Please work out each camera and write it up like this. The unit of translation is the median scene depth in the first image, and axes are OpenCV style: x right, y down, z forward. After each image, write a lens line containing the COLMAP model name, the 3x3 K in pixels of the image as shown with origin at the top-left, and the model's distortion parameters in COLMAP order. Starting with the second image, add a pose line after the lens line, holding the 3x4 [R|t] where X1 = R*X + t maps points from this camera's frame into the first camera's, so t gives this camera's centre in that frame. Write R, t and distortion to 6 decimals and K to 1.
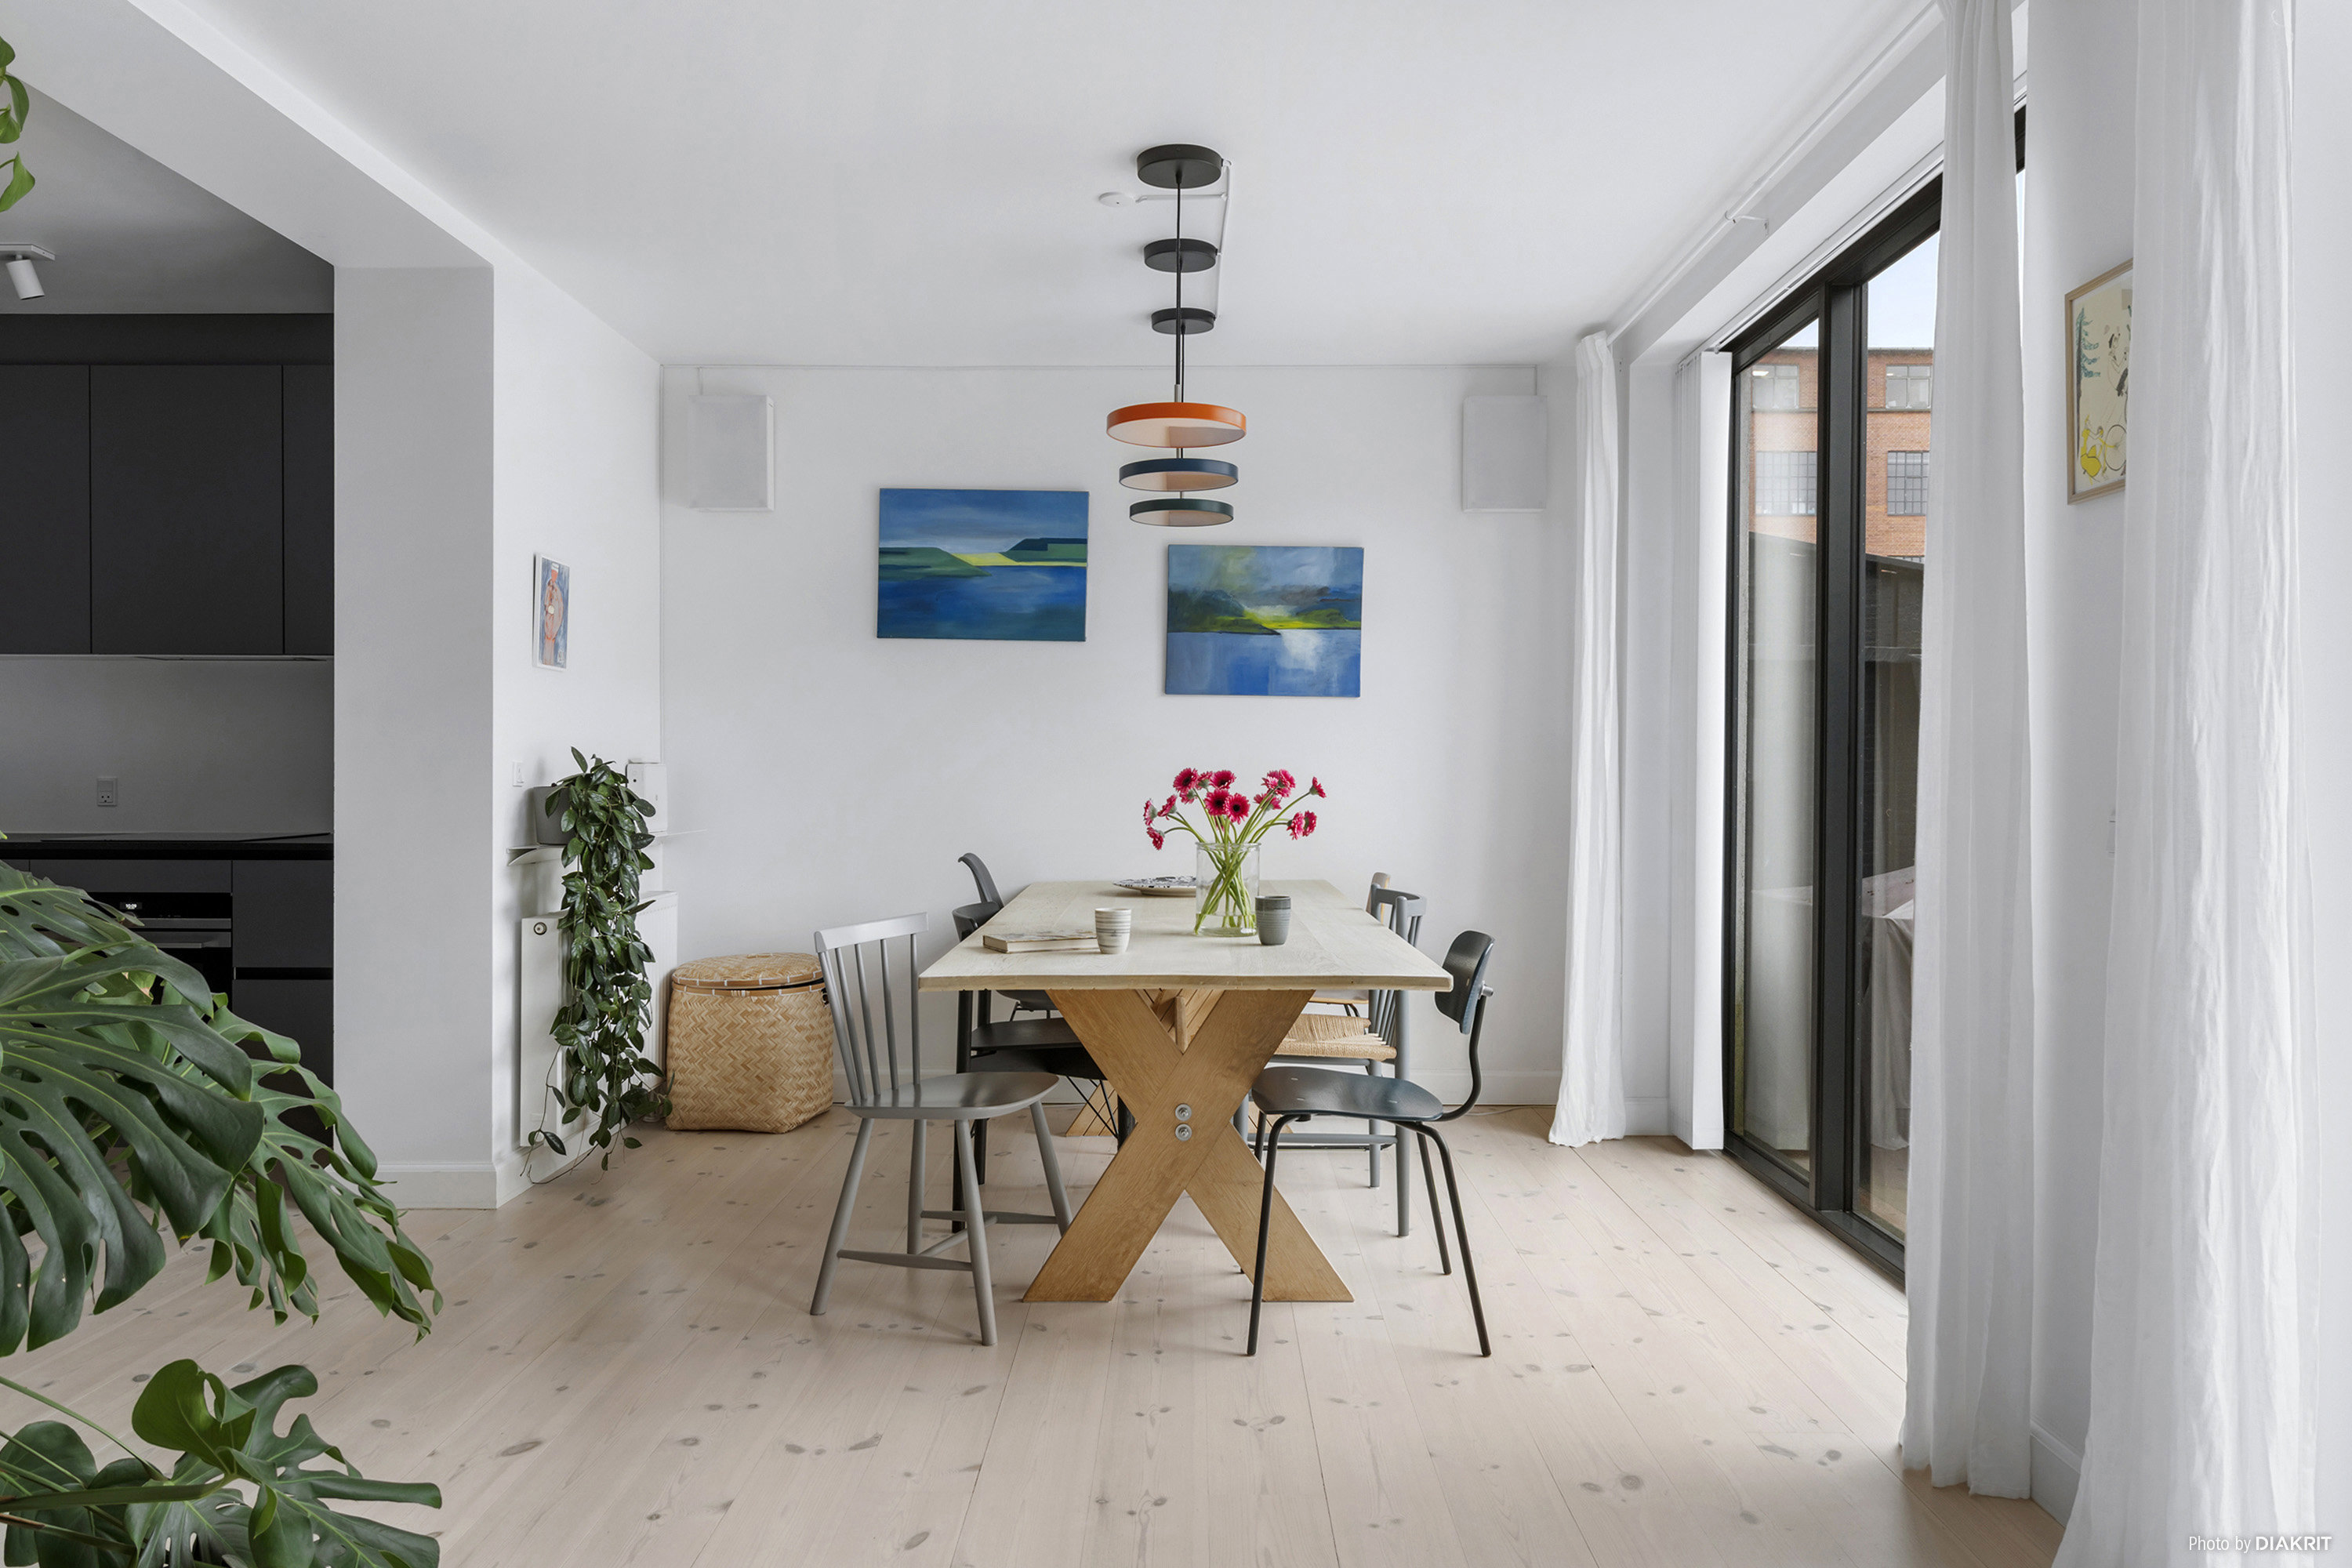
lens RADIAL K [[1633.3, 0, 1174.0], [0, 1633.3, 791.9], [0, 0, 1]] dist [0.004022, 0.000394]
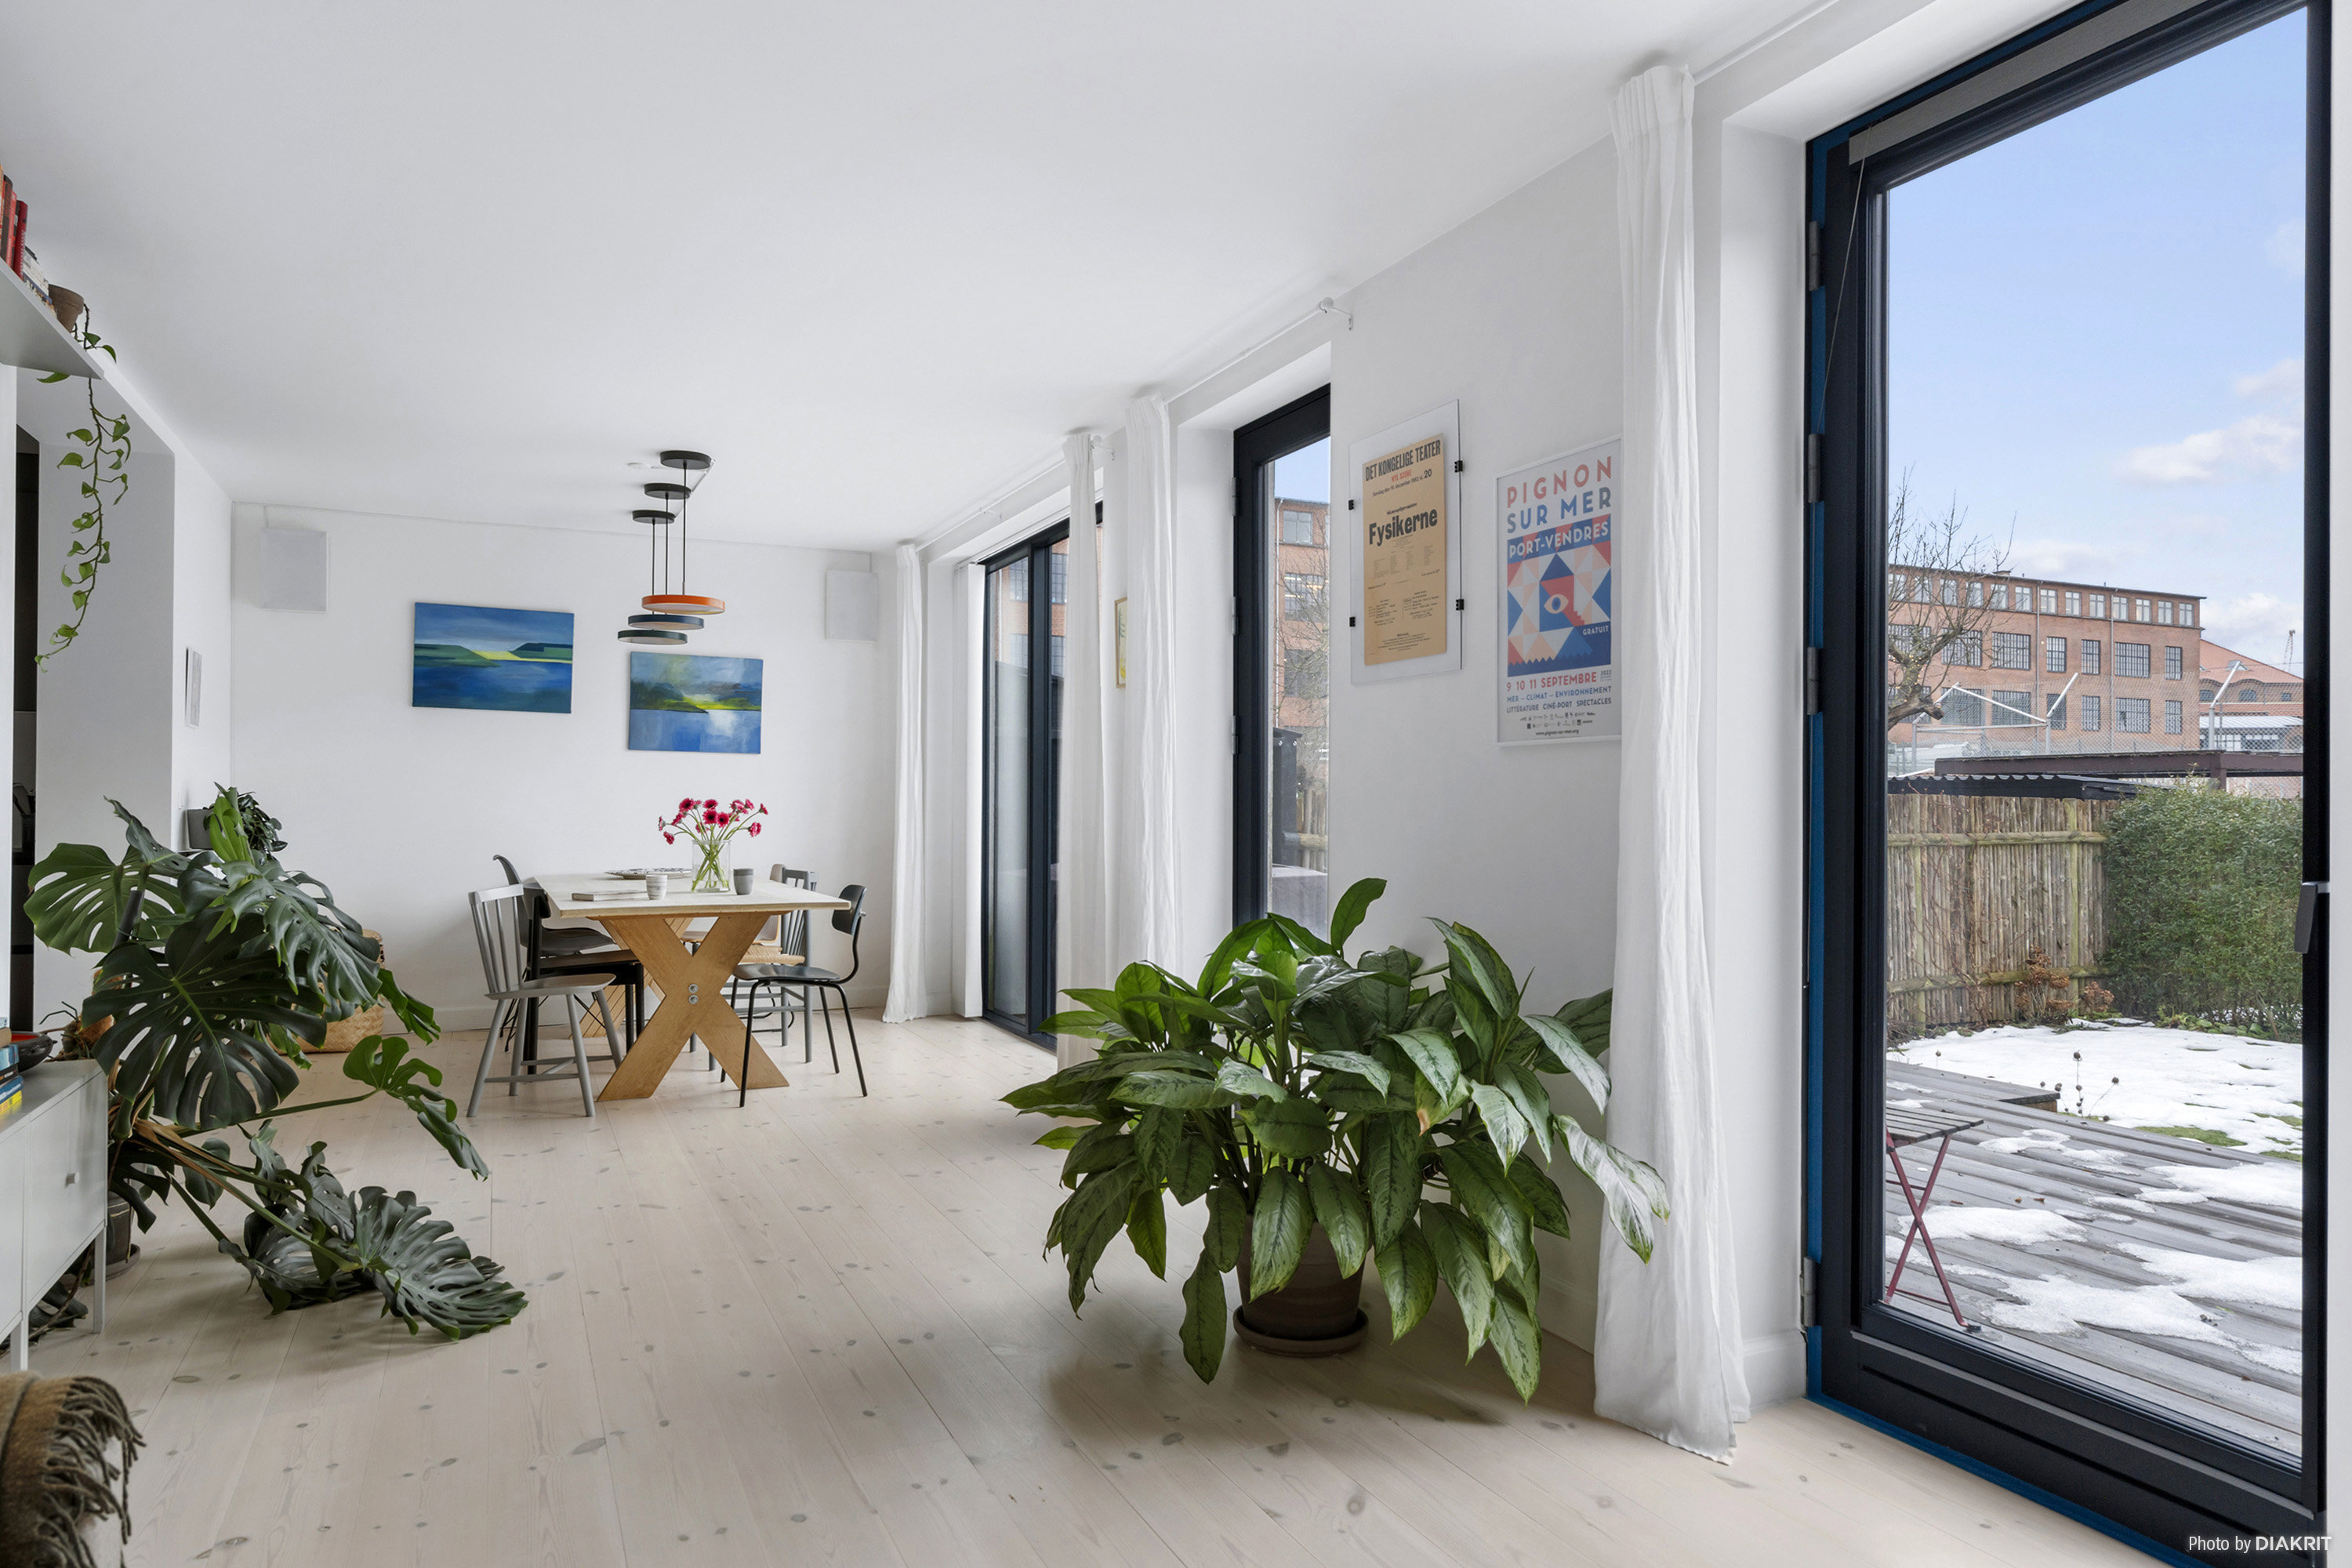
lens RADIAL K [[1429.1, 0, 1180.1], [0, 1429.1, 809.9], [0, 0, 1]] dist [0.005368, 0.001474]
pose [[0.896396, -0.000969, 0.443254, -0.162107], [0.005076, 0.999954, -0.008079, 0.011000], [-0.443226, 0.009492, 0.896360, -0.499300]]
